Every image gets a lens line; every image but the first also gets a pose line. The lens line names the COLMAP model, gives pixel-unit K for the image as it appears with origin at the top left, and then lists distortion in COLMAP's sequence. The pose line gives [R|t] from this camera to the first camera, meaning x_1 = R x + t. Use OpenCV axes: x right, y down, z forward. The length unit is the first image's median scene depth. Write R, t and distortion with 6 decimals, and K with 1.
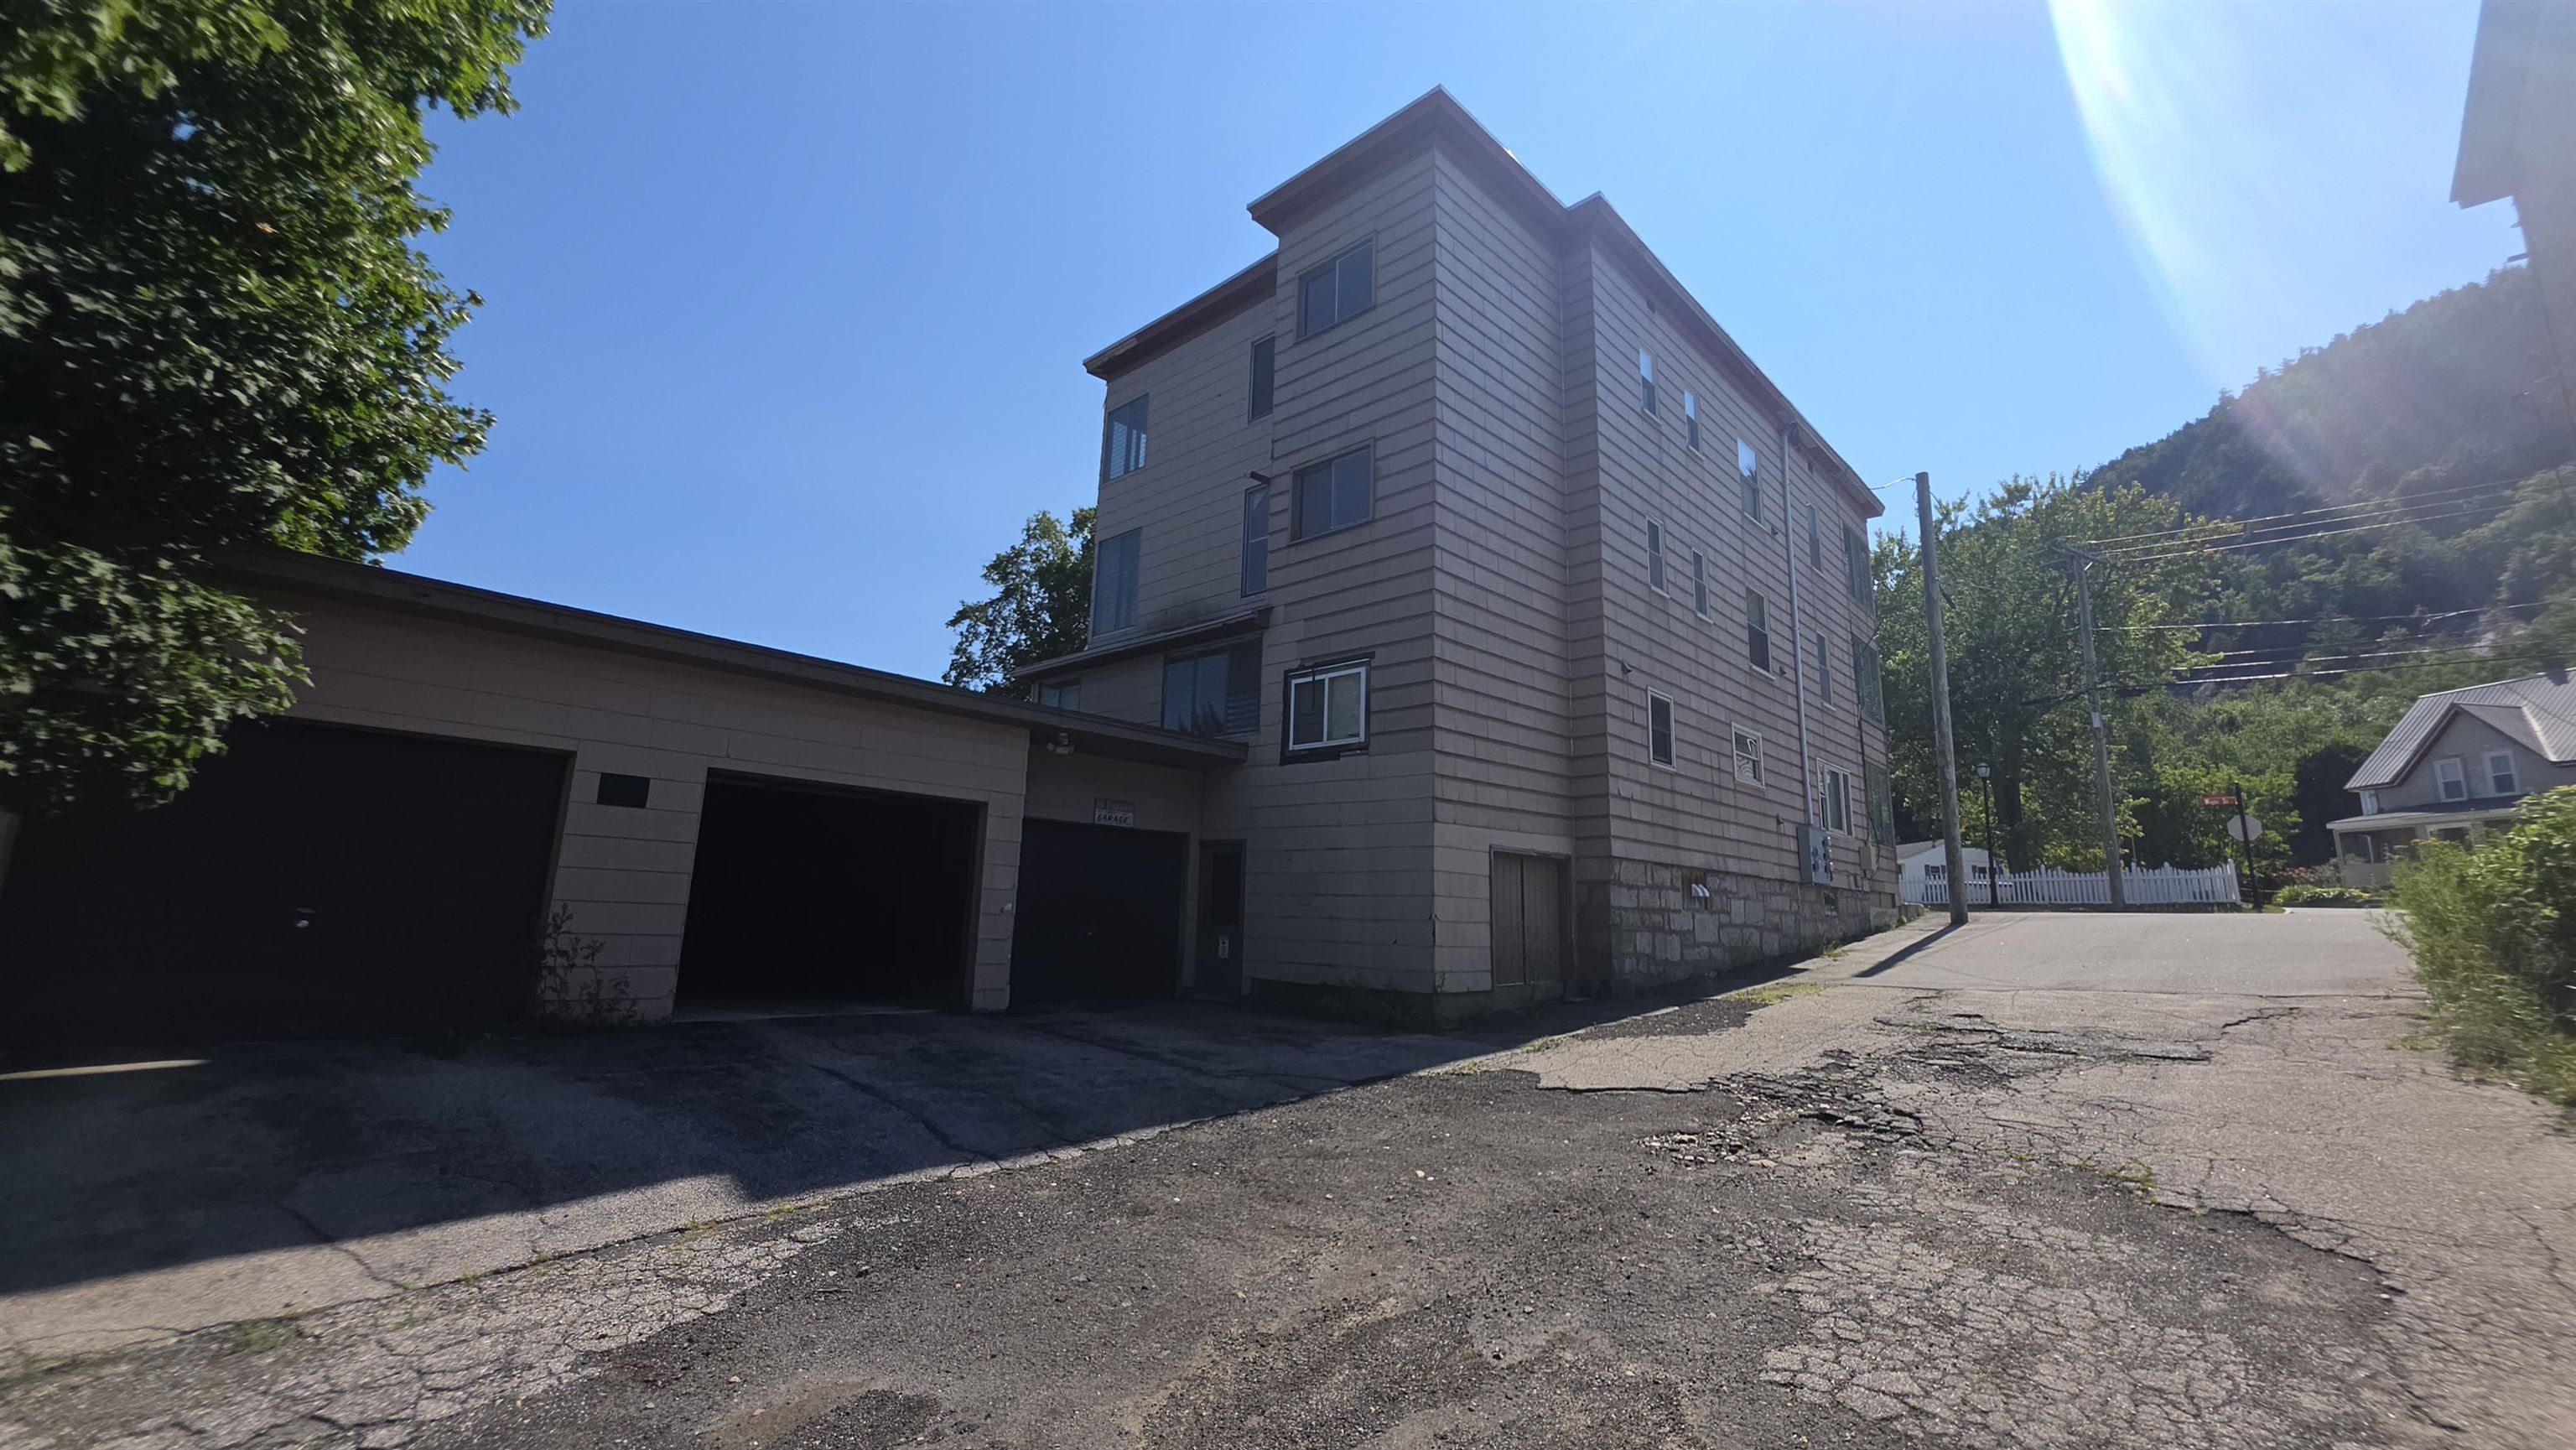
lens RADIAL K [[1021.6, 0, 1285.1], [0, 1021.6, 704.6], [0, 0, 1]] dist [0.008491, -0.006730]
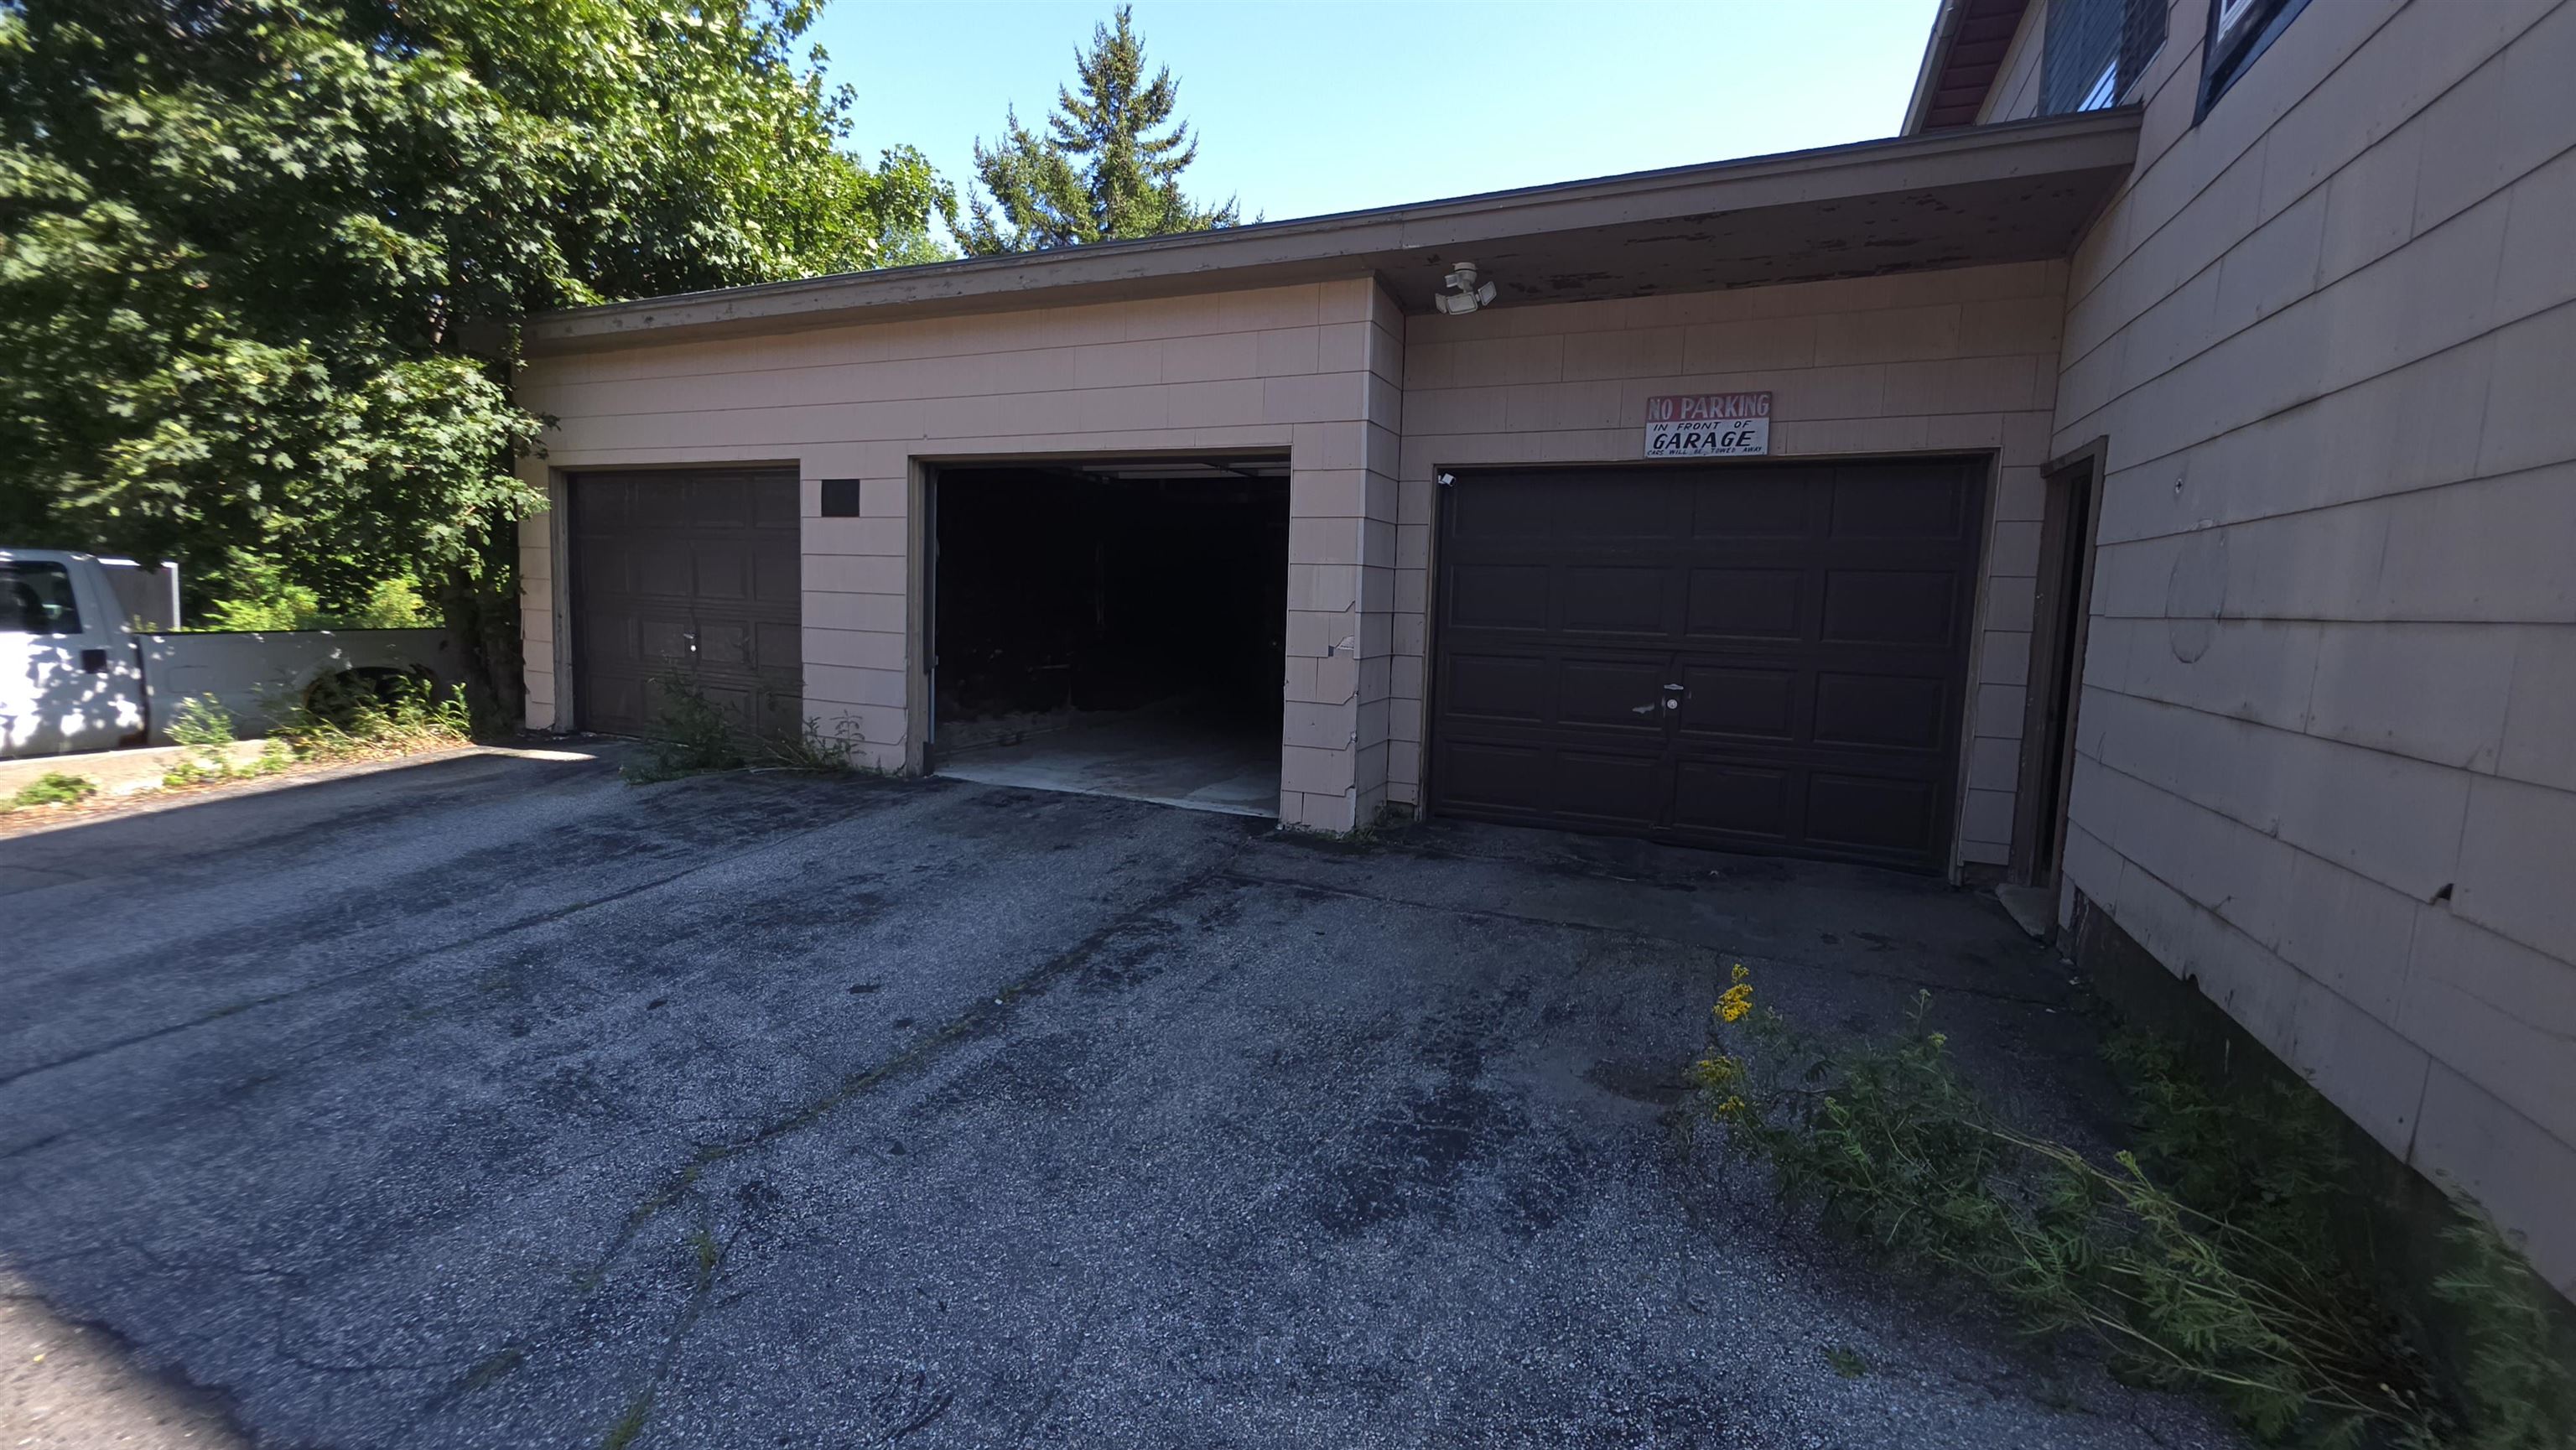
lens RADIAL K [[1021.6, 0, 1285.1], [0, 1021.6, 704.6], [0, 0, 1]] dist [0.008491, -0.006730]
pose [[0.352615, 0.064769, -0.933524, 0.227801], [0.172364, 0.976037, 0.132824, 0.174843], [0.919757, -0.207742, 0.333002, 0.895909]]
